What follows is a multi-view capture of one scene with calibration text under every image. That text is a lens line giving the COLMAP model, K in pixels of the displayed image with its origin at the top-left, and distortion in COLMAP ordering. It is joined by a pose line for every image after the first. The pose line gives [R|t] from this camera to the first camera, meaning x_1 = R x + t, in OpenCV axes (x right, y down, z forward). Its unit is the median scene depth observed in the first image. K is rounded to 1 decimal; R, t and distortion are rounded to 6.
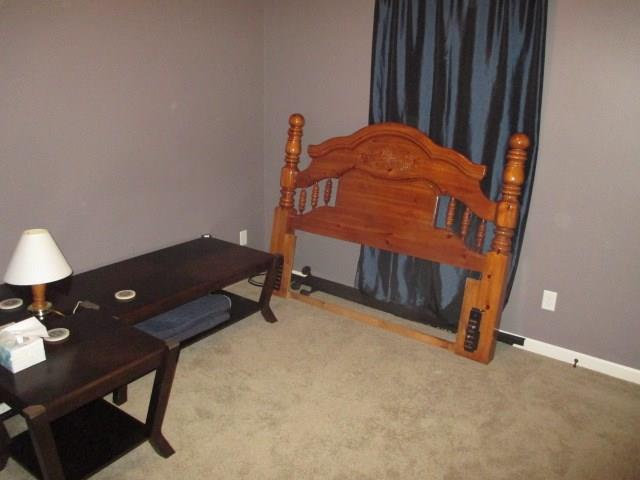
lens RADIAL K [[536.1, 0, 320.3], [0, 536.1, 239.5], [0, 0, 1]] dist [-0.031604, 0.008844]
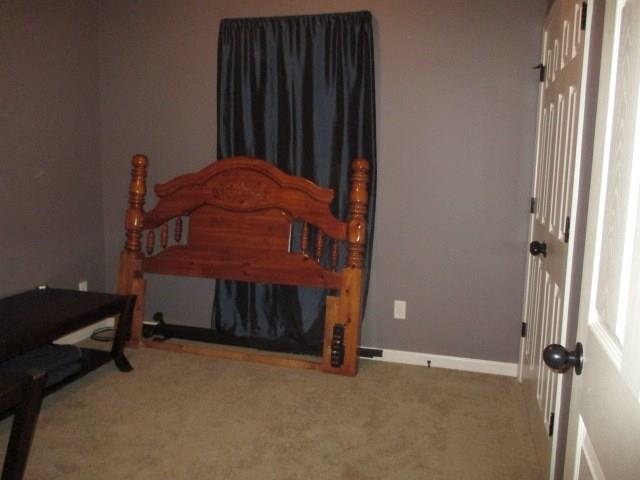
lens RADIAL K [[536.1, 0, 322.7], [0, 536.1, 239.3], [0, 0, 1]] dist [-0.031604, 0.008844]
pose [[0.939209, -0.057319, 0.338529, -0.081142], [0.107464, 0.985503, -0.131284, 0.097665], [-0.326096, 0.159683, 0.931753, 0.005180]]
